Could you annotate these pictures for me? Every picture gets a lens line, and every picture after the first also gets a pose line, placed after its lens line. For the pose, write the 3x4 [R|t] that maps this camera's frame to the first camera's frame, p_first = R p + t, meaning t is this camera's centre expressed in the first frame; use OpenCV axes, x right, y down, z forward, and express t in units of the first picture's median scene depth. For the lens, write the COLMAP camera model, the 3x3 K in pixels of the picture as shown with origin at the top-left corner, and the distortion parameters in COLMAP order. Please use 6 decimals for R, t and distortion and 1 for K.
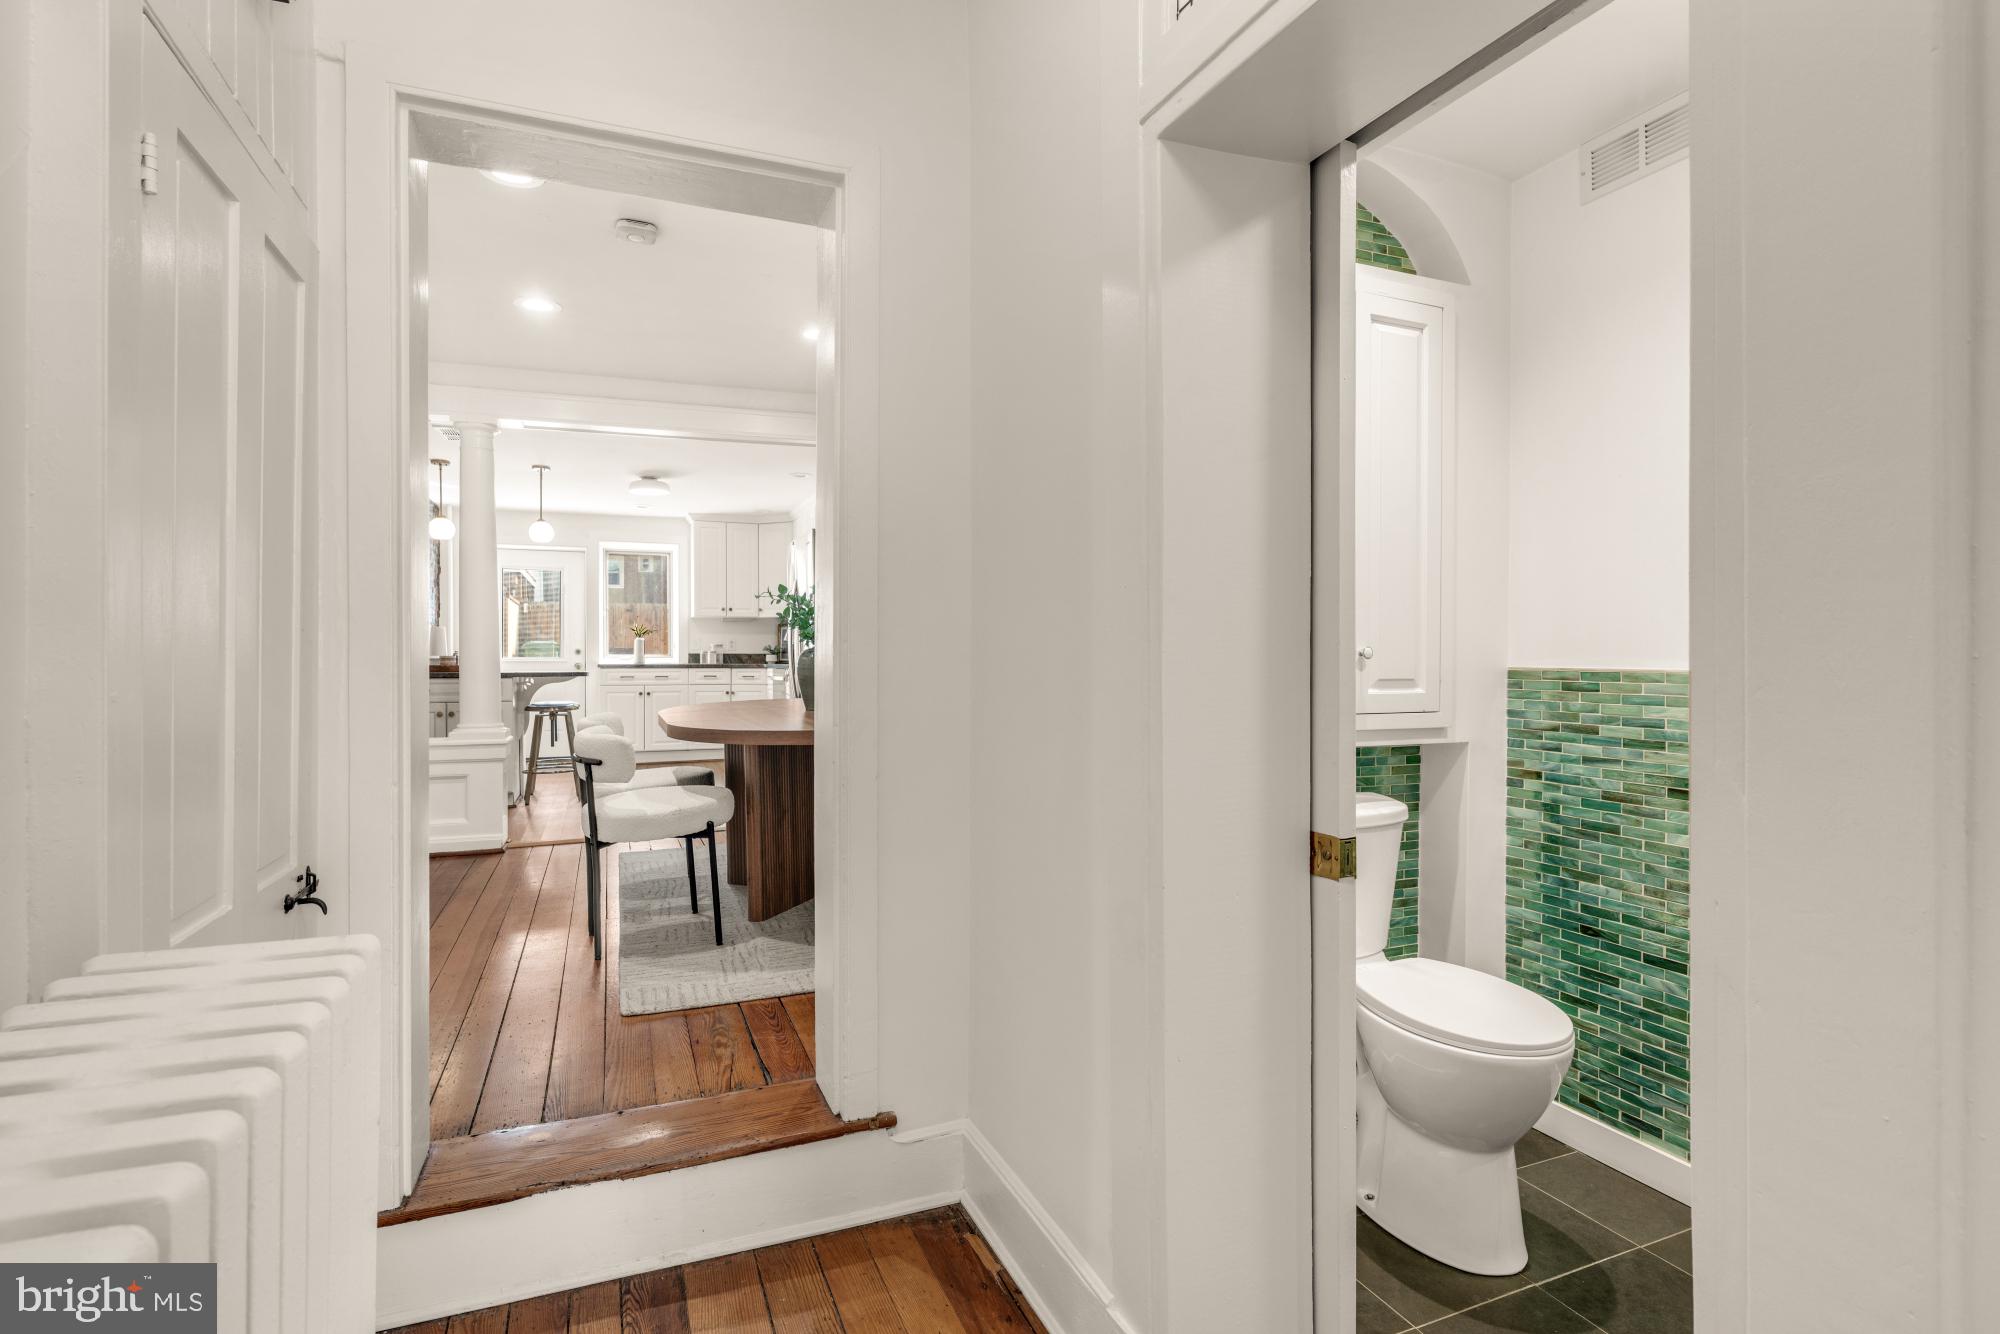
lens RADIAL K [[951.7, 0, 1050.6], [0, 951.7, 661.3], [0, 0, 1]] dist [-0.003545, -0.000296]
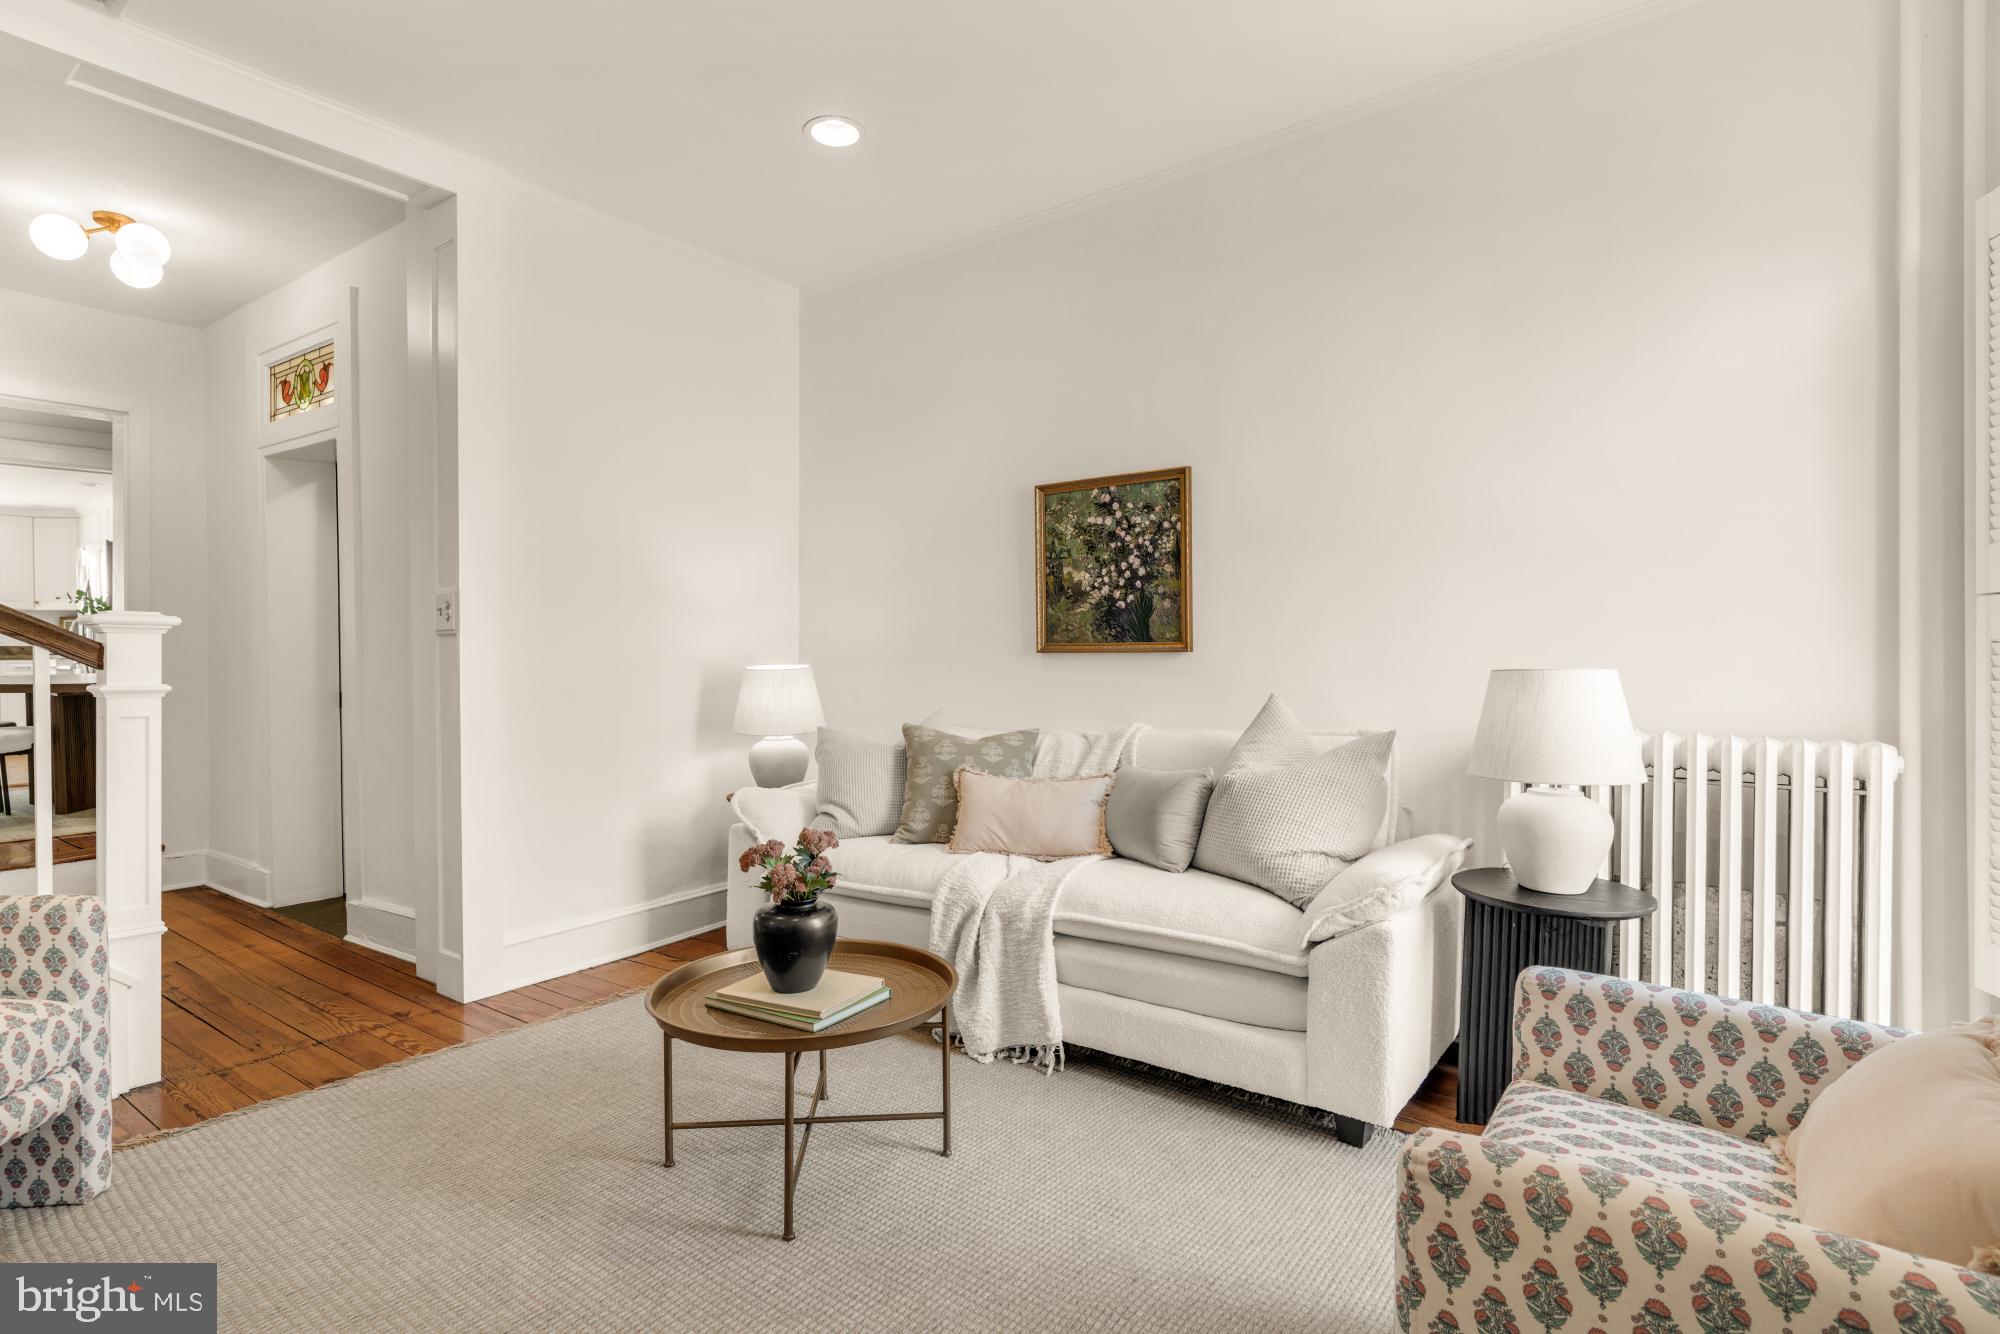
lens RADIAL K [[1002.1, 0, 1005.5], [0, 1002.1, 670.9], [0, 0, 1]] dist [-0.001296, 0.001004]
pose [[0.882295, -0.009963, 0.470592, 0.185848], [0.005386, 0.999924, 0.011071, 0.025130], [-0.470667, -0.007233, 0.882282, -0.777203]]
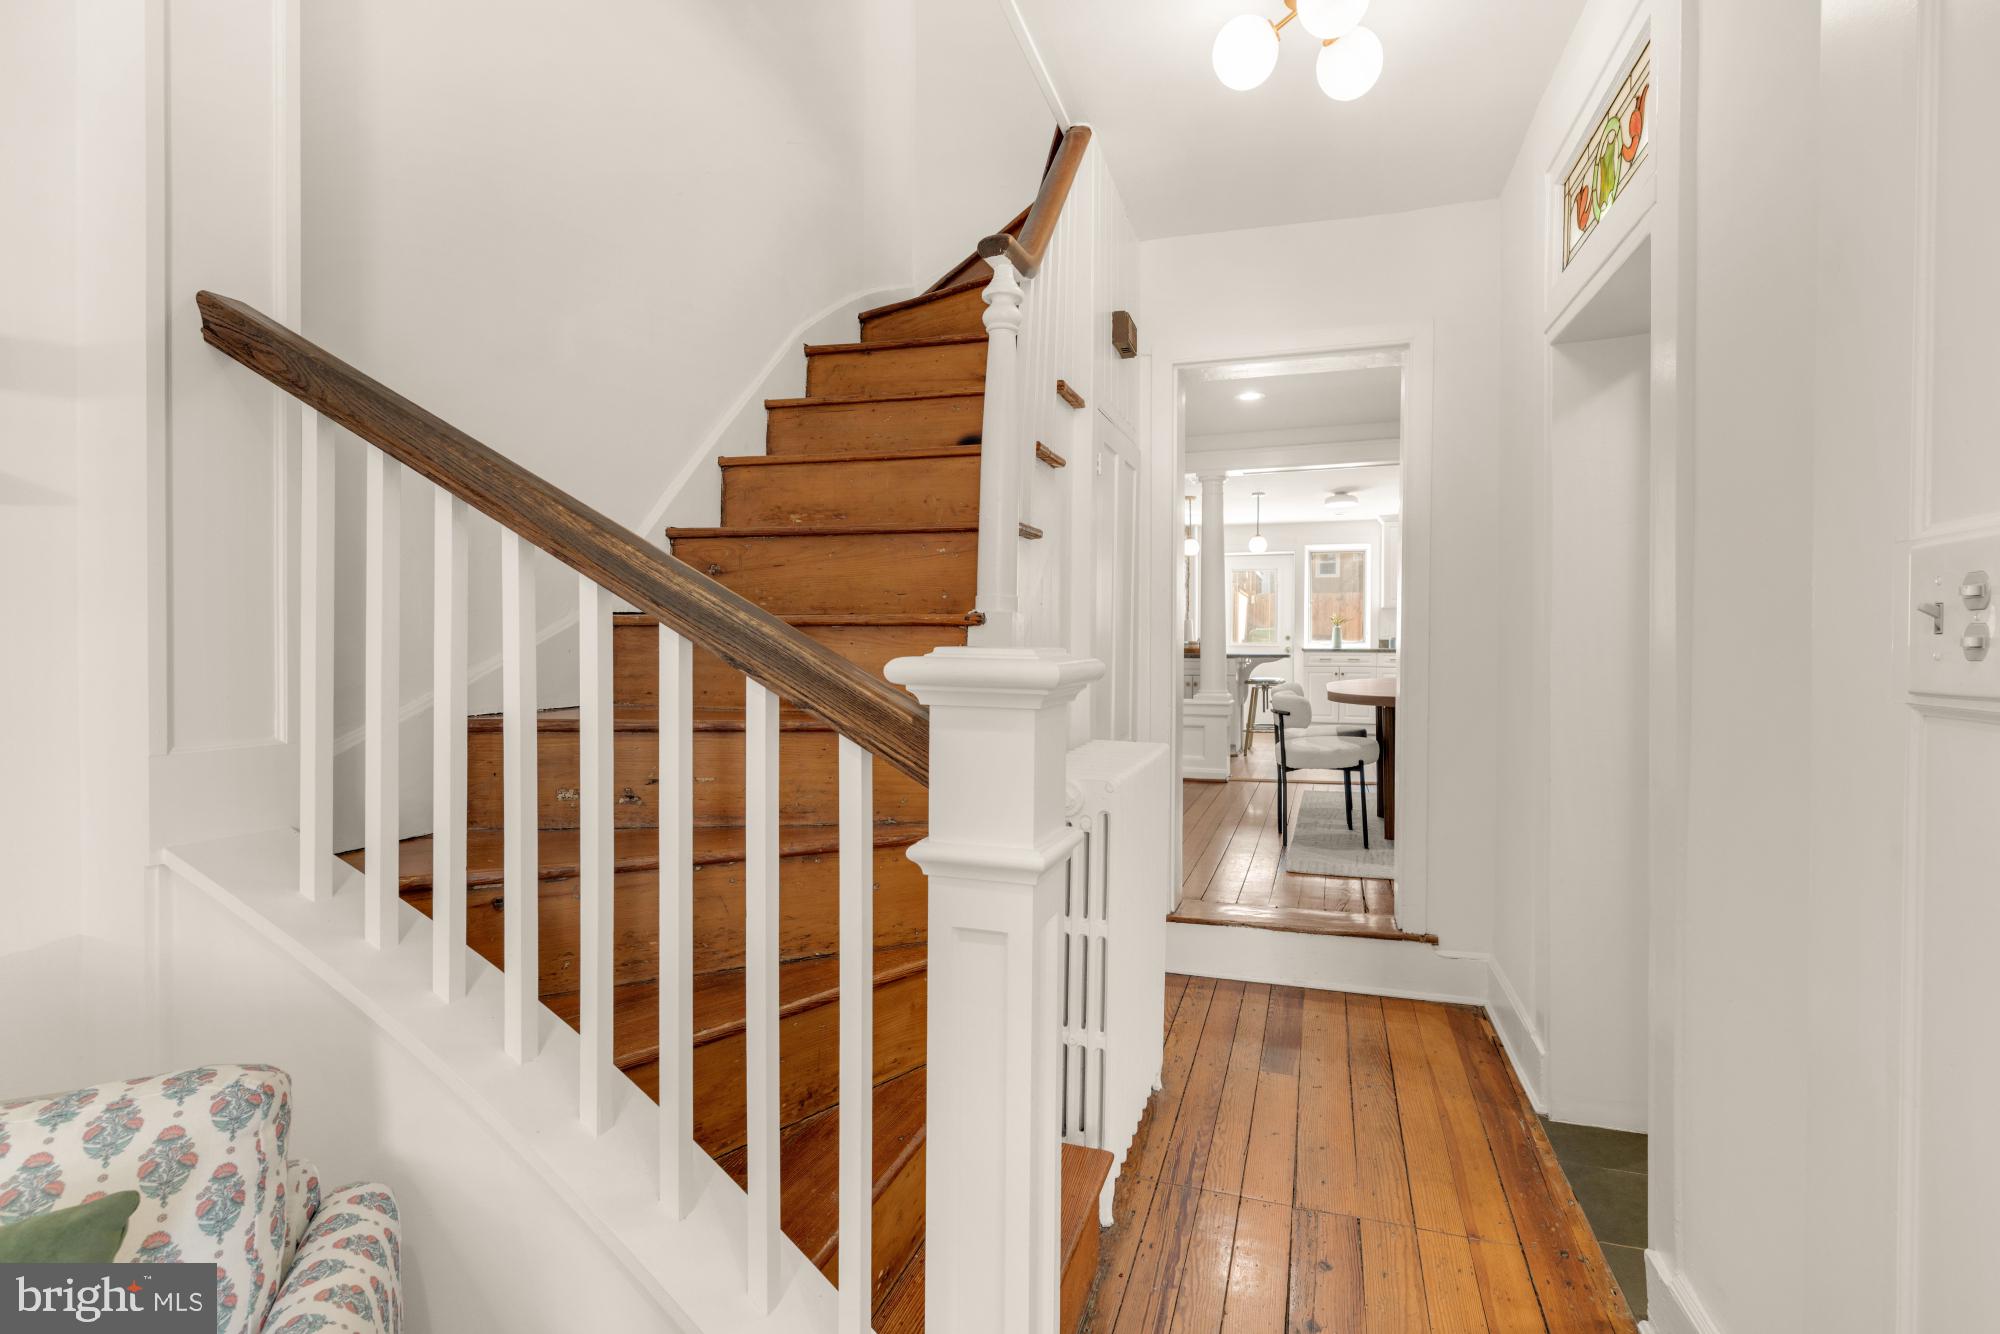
lens RADIAL K [[1002.1, 0, 1005.5], [0, 1002.1, 670.9], [0, 0, 1]] dist [-0.001296, 0.001004]
pose [[0.730472, 0.018752, -0.682686, 0.174367], [-0.001608, 0.999667, 0.025738, -0.000943], [0.682941, -0.017703, 0.730259, -0.273816]]
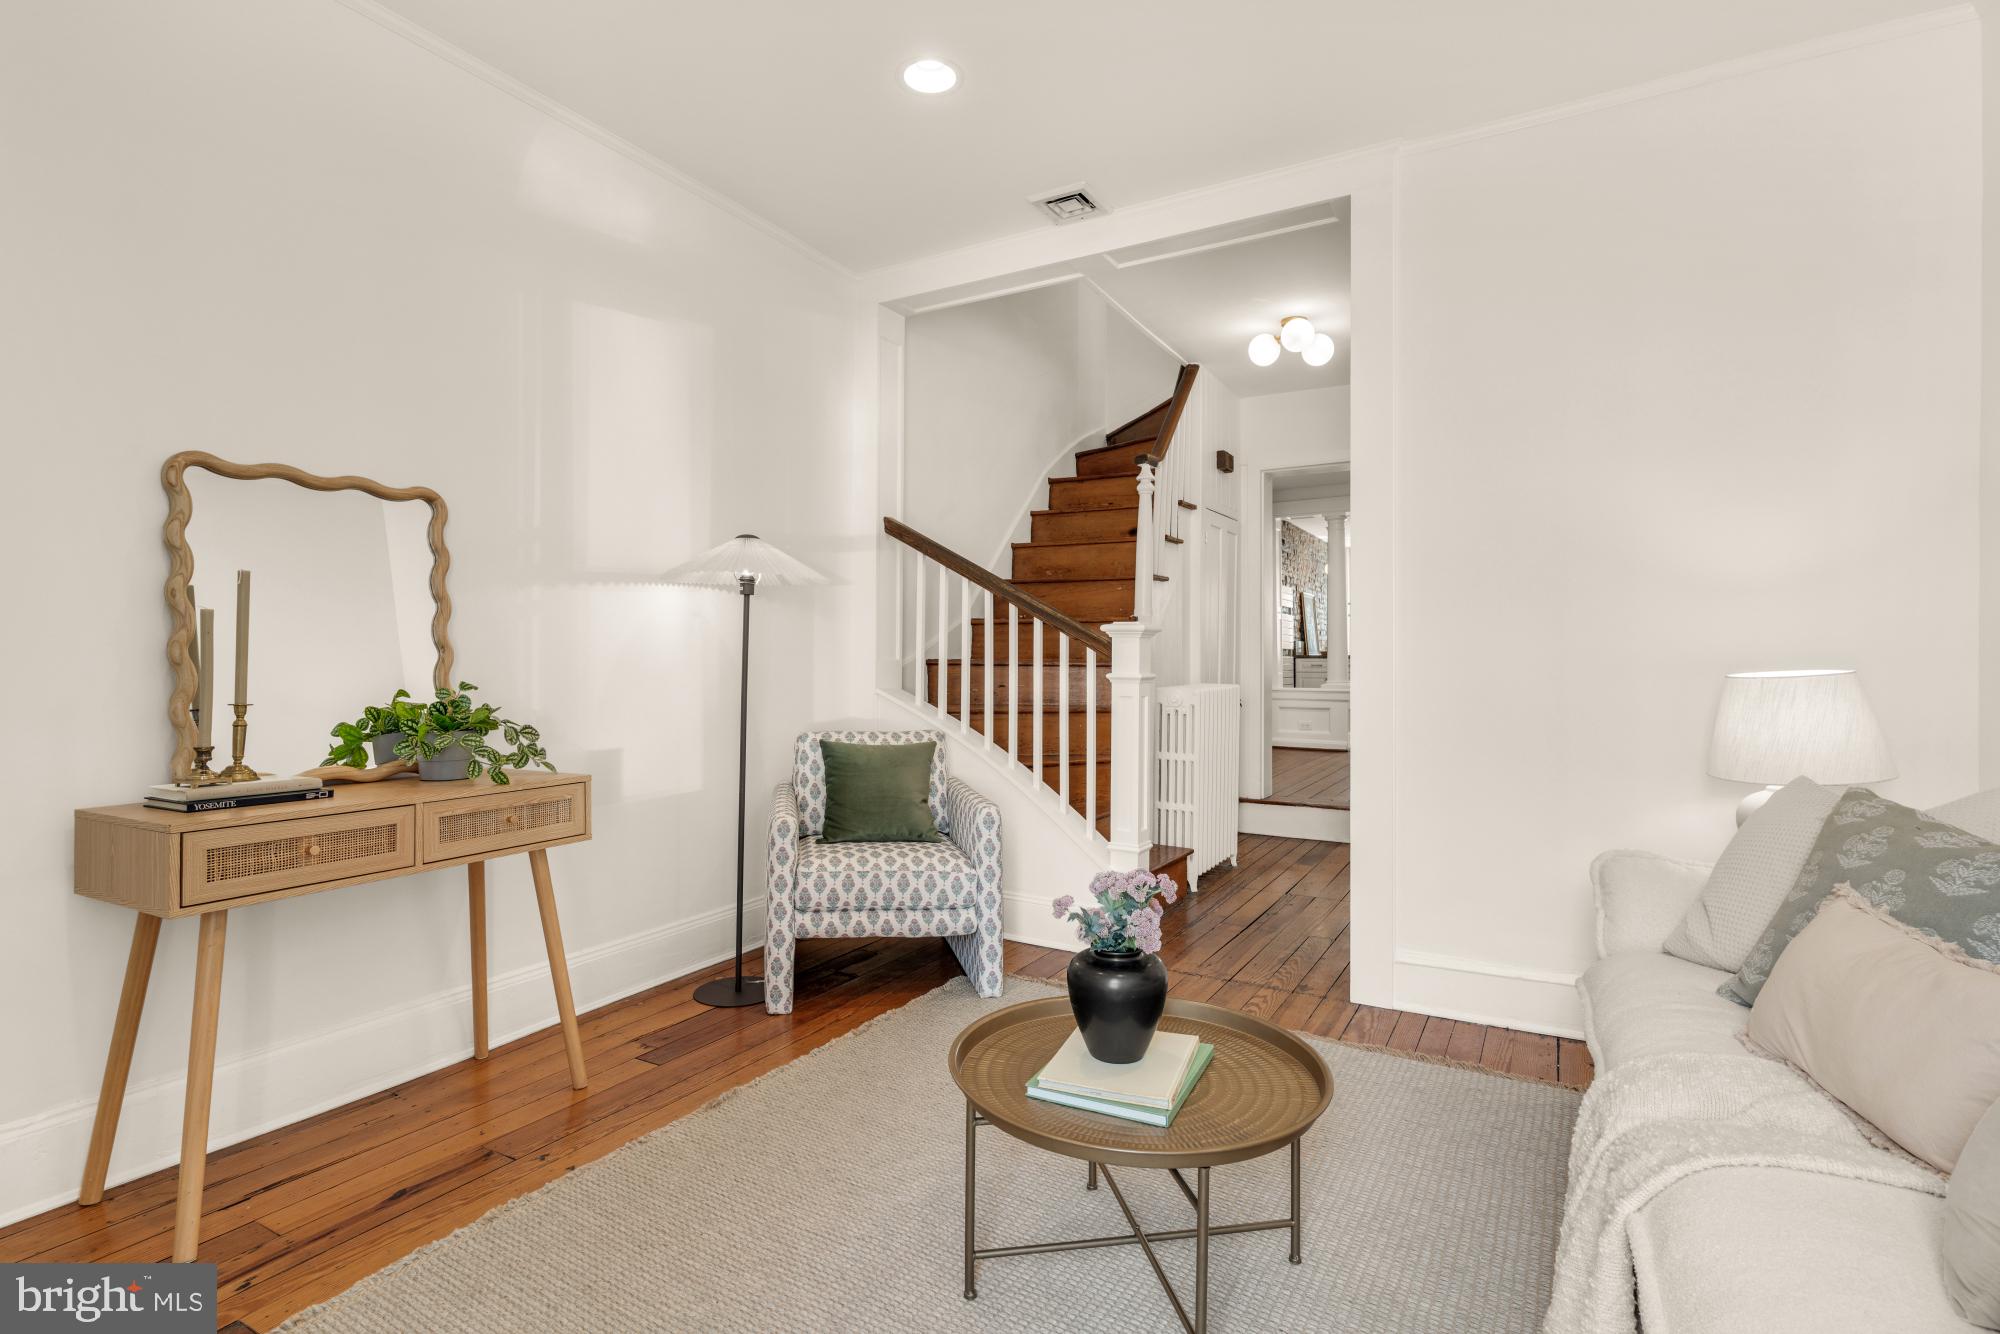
lens RADIAL K [[946.8, 0, 959.5], [0, 946.8, 656.4], [0, 0, 1]] dist [-0.001300, 0.000077]
pose [[0.546722, 0.001745, -0.837313, 0.532381], [-0.003739, 0.999993, -0.000357, 0.024067], [0.837306, 0.003326, 0.546724, -0.597687]]
